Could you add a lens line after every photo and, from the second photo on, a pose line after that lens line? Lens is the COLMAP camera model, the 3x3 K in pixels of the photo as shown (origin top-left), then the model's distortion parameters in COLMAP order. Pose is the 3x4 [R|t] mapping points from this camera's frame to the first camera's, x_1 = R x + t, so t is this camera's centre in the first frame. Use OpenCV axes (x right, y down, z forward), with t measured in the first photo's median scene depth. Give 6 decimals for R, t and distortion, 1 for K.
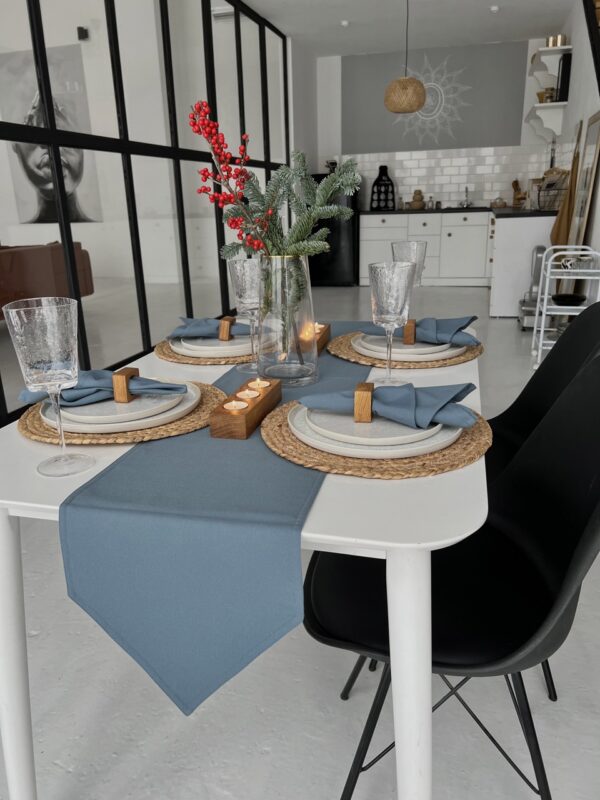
lens RADIAL K [[605.2, 0, 297.8], [0, 605.2, 401.3], [0, 0, 1]] dist [0.041792, -0.044167]
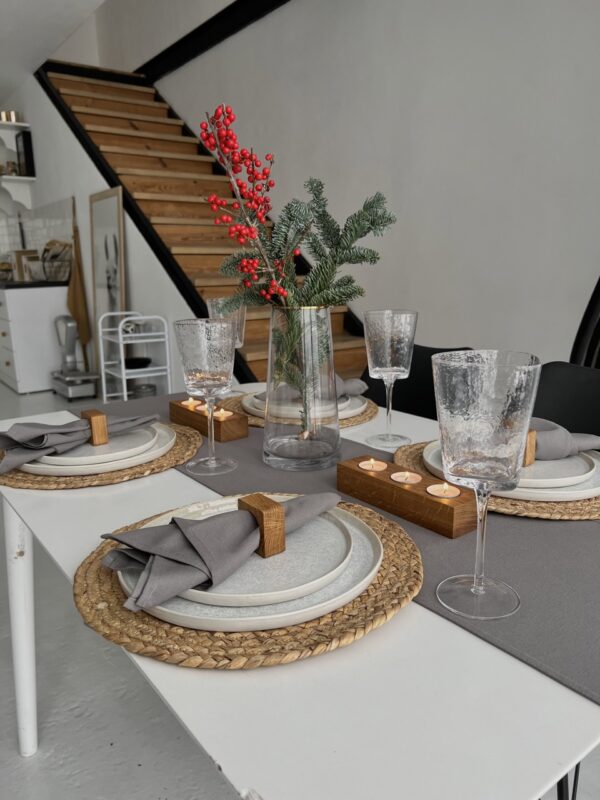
lens RADIAL K [[605.2, 0, 297.8], [0, 605.2, 401.3], [0, 0, 1]] dist [0.041792, -0.044167]
pose [[0.620284, -0.158786, 0.768138, -0.144754], [0.247044, 0.969004, 0.000816, -0.028388], [-0.744458, 0.189258, 0.640284, 0.115574]]
